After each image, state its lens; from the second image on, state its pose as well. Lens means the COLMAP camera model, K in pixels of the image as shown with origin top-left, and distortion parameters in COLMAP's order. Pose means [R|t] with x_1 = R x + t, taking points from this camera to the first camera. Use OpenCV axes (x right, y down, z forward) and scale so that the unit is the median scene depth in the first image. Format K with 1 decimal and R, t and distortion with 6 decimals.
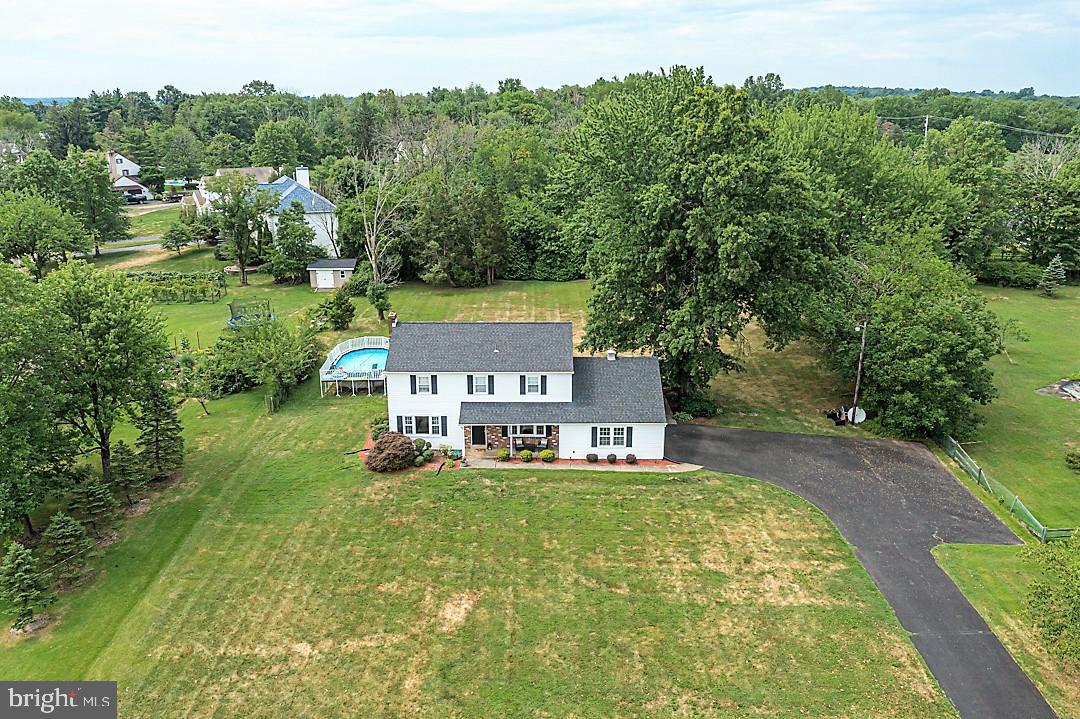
lens RADIAL K [[851.4, 0, 540.0], [0, 851.4, 359.5], [0, 0, 1]] dist [0.000328, 0.001332]
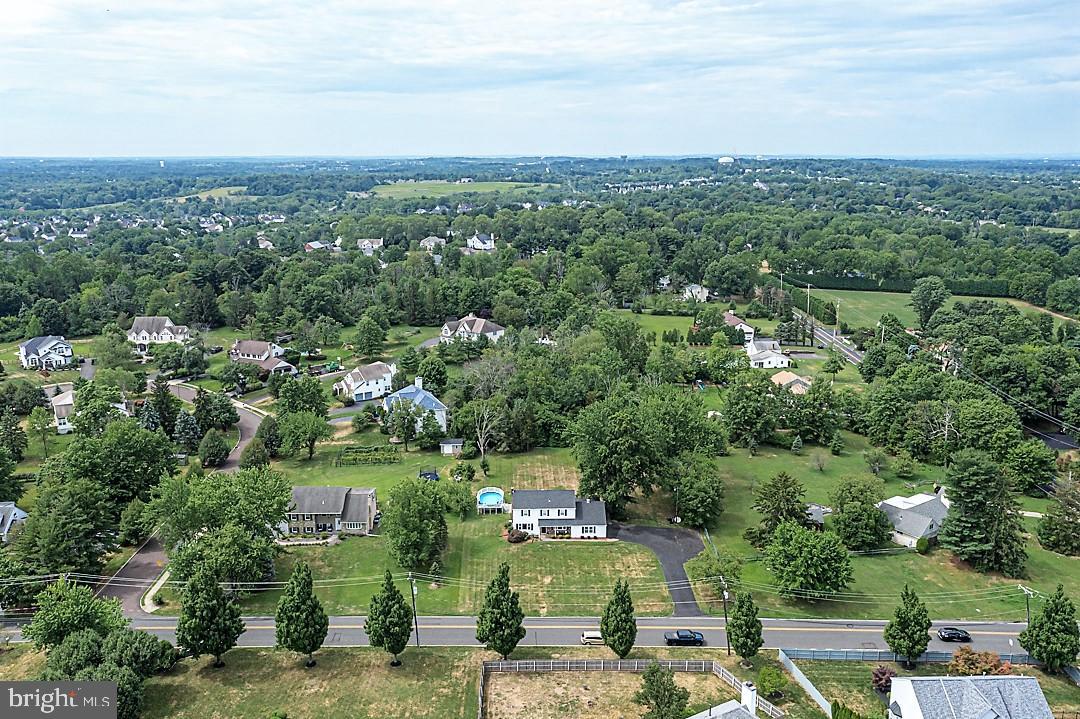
lens RADIAL K [[880.2, 0, 540.0], [0, 880.2, 359.5], [0, 0, 1]] dist [-0.004354, -0.000254]
pose [[0.999451, -0.006029, 0.032566, -0.183417], [0.008559, 0.996908, -0.078112, -0.265292], [-0.031994, 0.078348, 0.996413, -2.117840]]
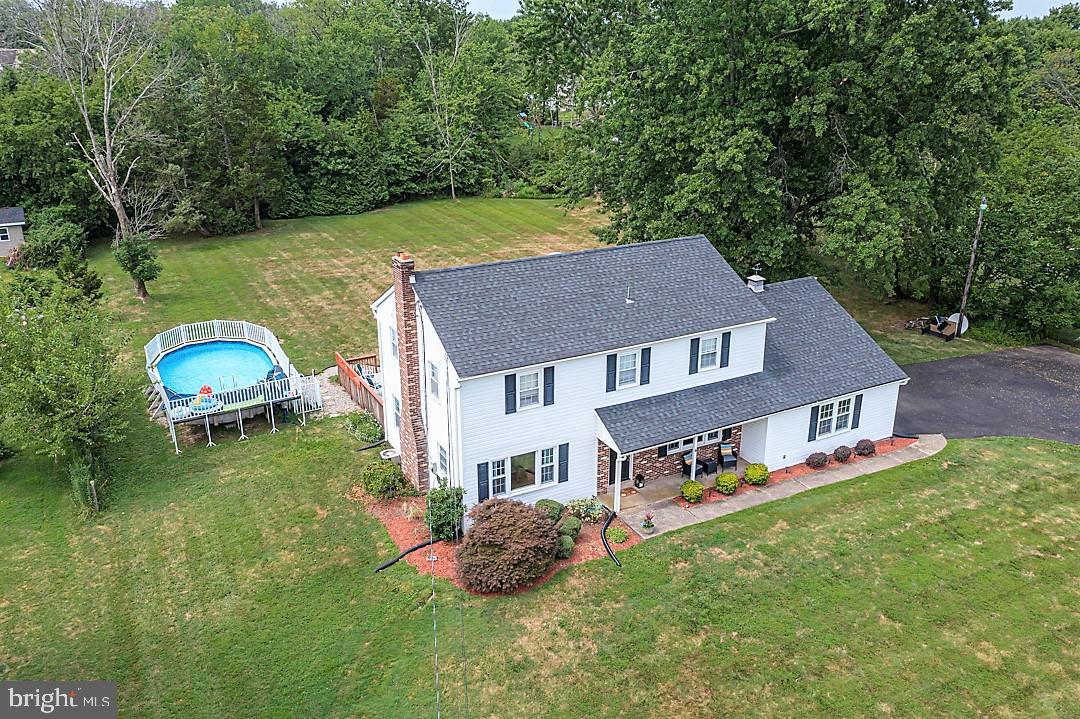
lens RADIAL K [[851.4, 0, 540.0], [0, 851.4, 359.5], [0, 0, 1]] dist [0.000328, 0.001332]
pose [[0.877533, -0.169813, 0.448440, -0.345244], [0.142473, 0.985296, 0.094308, -0.032304], [-0.457861, -0.018868, 0.888824, 0.564905]]
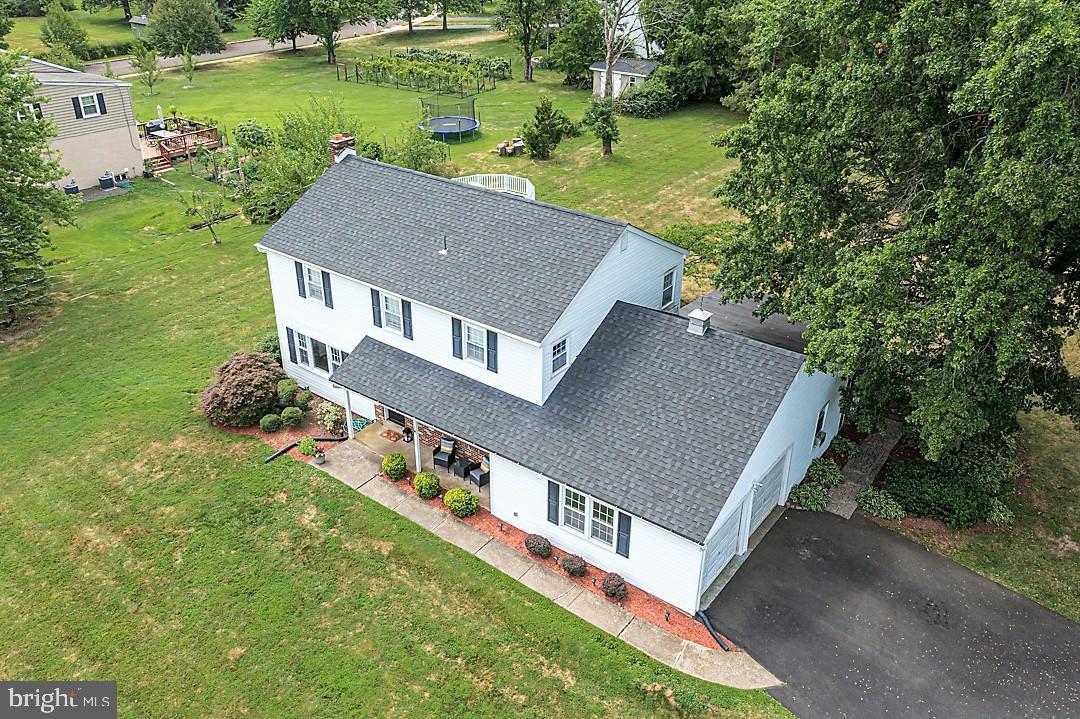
lens RADIAL K [[851.4, 0, 540.0], [0, 851.4, 359.5], [0, 0, 1]] dist [0.000328, 0.001332]
pose [[0.809373, 0.291025, -0.510117, 0.252194], [-0.183327, 0.950382, 0.251325, -0.082306], [0.557948, -0.109898, 0.822567, 0.643617]]
